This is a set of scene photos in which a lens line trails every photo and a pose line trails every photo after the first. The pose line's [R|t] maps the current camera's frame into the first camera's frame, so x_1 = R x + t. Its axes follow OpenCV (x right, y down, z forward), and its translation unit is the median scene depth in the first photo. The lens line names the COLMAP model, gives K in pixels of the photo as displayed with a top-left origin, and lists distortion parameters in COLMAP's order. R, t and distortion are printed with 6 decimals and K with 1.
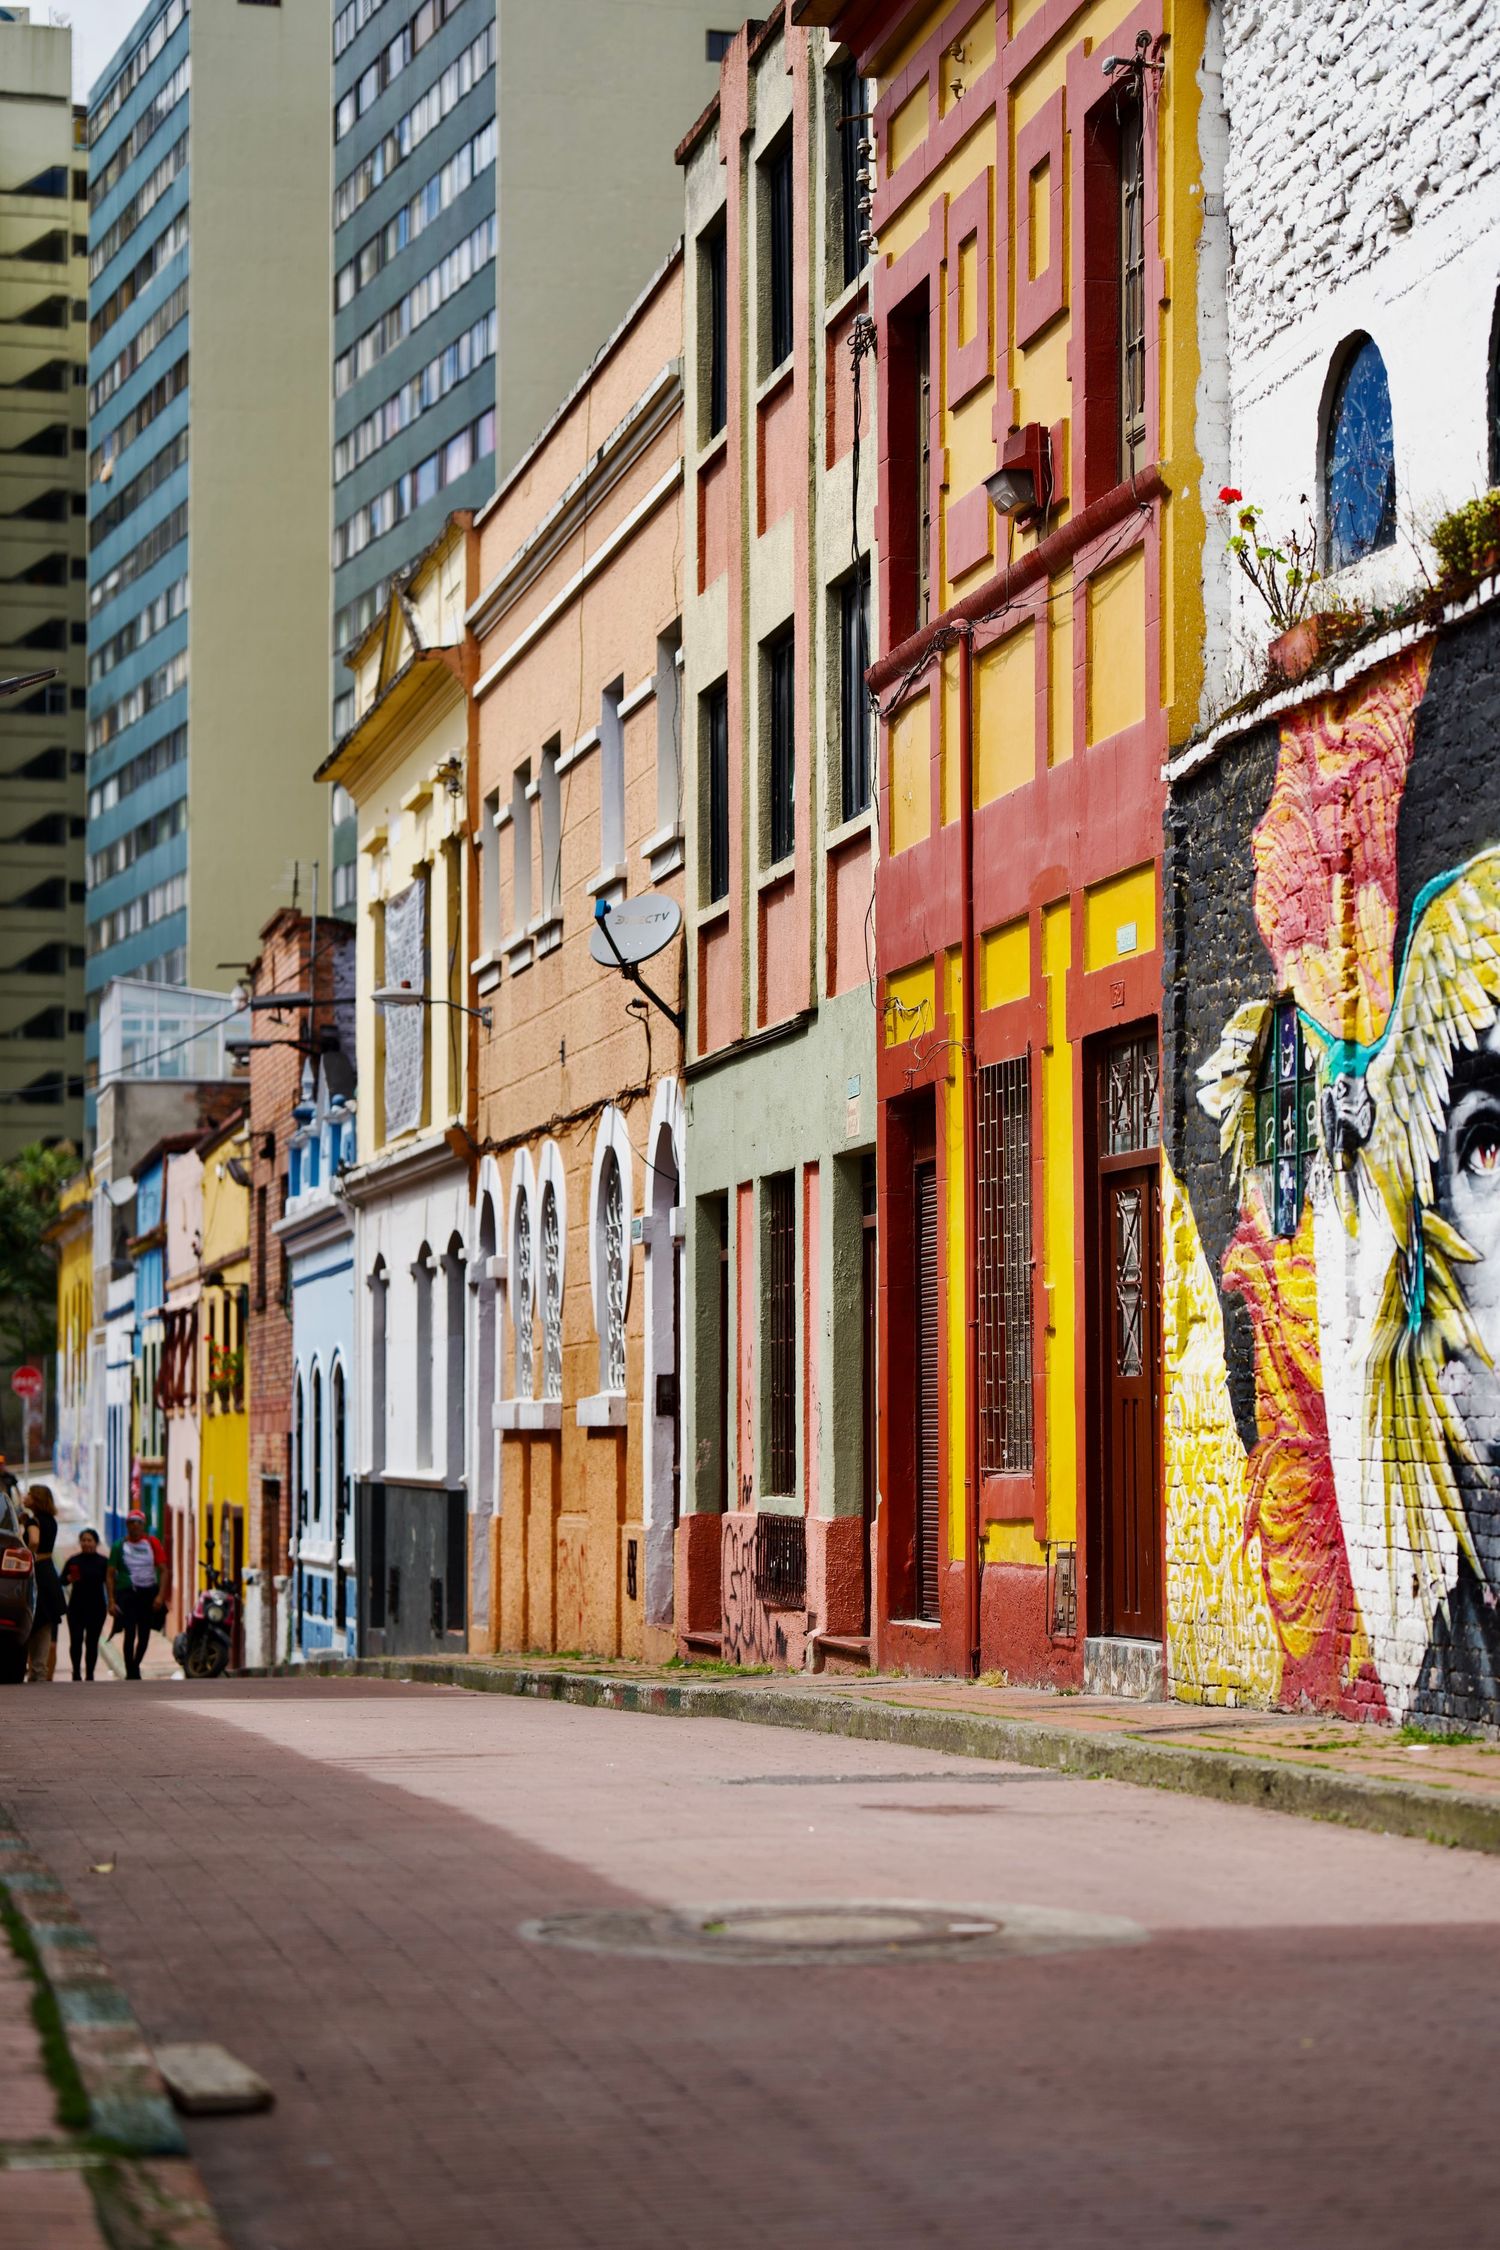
lens RADIAL K [[5163.7, 0, 750.2], [0, 5163.7, 1119.5], [0, 0, 1]] dist [0.070538, 0.000000]
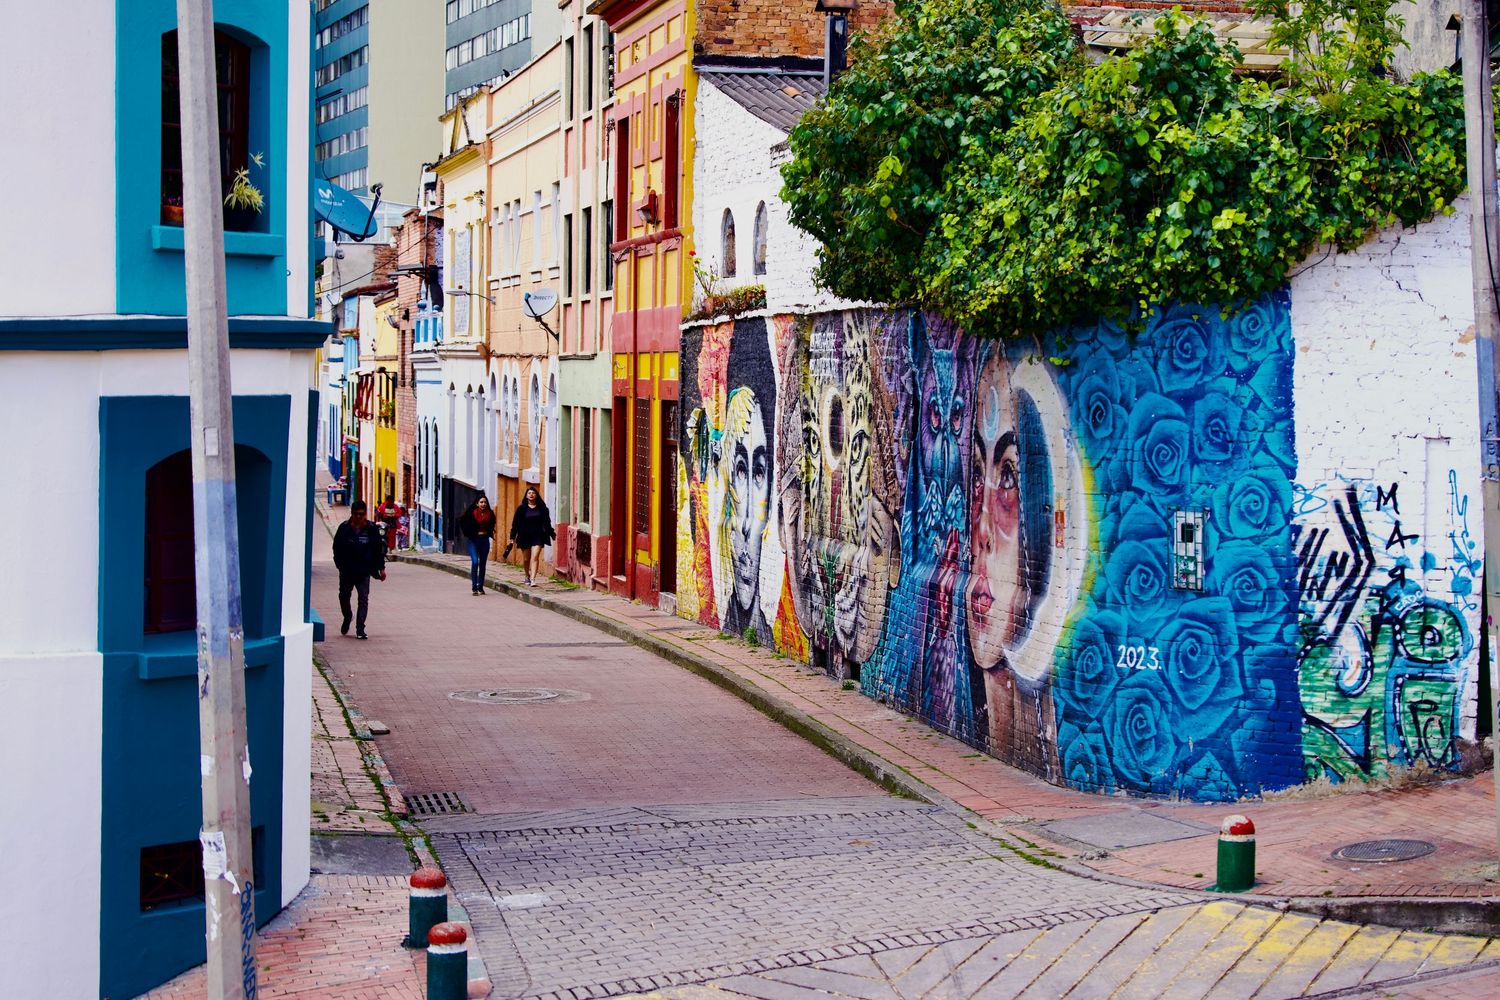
lens RADIAL K [[3031.8, 0, 751.6], [0, 3031.8, 502.7], [0, 0, 1]] dist [0.040135, 0.000000]
pose [[0.999755, 0.012652, 0.018186, 0.058650], [-0.014532, 0.994124, 0.107267, -0.102454], [-0.016722, -0.107505, 0.994064, -0.554980]]
